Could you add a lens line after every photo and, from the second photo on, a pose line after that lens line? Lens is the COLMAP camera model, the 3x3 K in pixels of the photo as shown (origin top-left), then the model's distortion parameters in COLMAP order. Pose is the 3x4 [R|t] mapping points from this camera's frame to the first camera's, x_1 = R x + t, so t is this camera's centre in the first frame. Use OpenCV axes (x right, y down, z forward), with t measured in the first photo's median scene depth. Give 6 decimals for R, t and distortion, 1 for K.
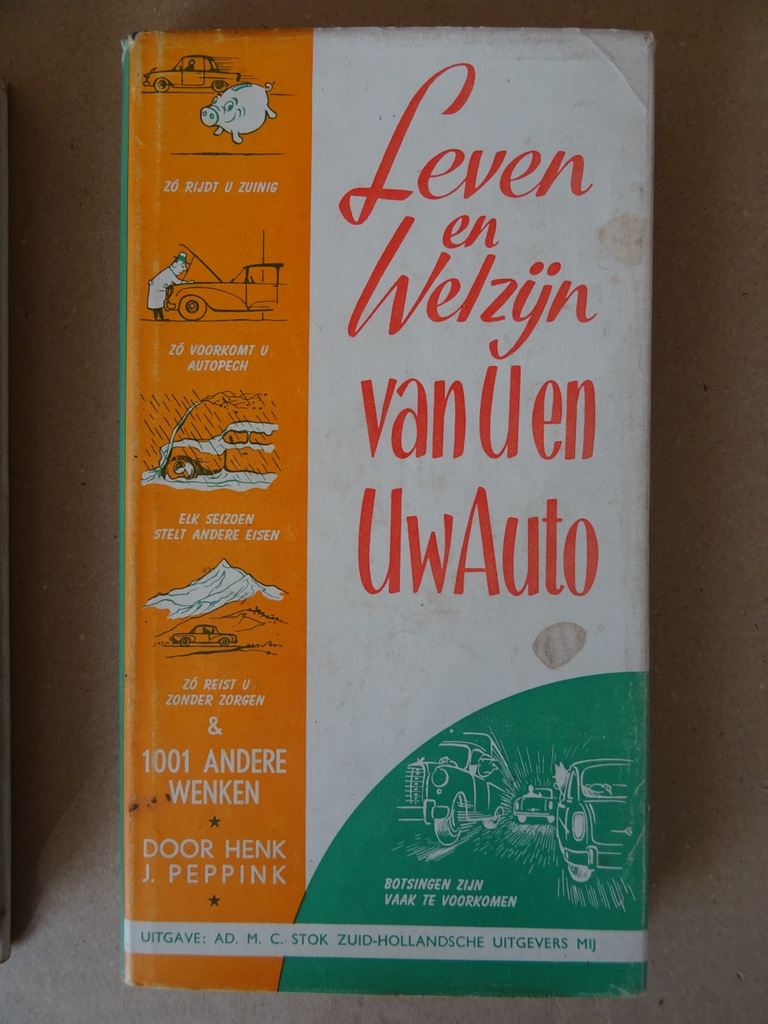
lens RADIAL K [[722.3, 0, 351.8], [0, 722.3, 456.1], [0, 0, 1]] dist [0.006539, -0.011178]
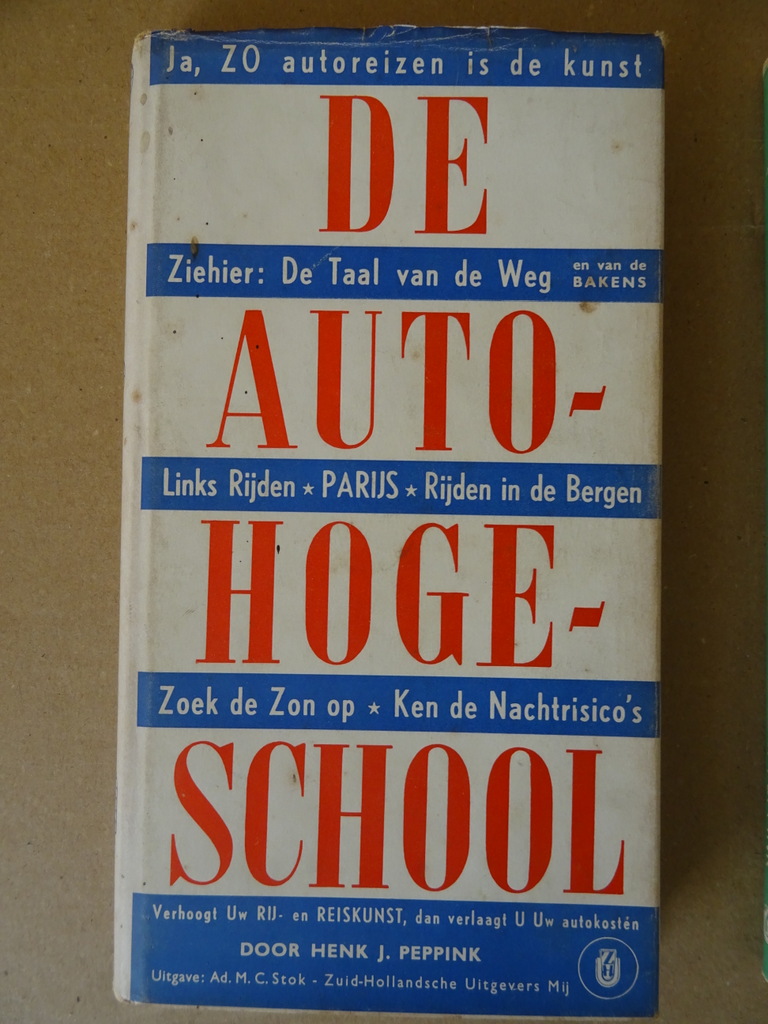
lens RADIAL K [[722.3, 0, 380.9], [0, 722.3, 535.4], [0, 0, 1]] dist [0.006539, -0.011178]
pose [[0.999885, 0.009908, -0.011515, -0.732779], [-0.010157, 0.999712, -0.021744, 0.124289], [0.011296, 0.021858, 0.999697, 0.021012]]
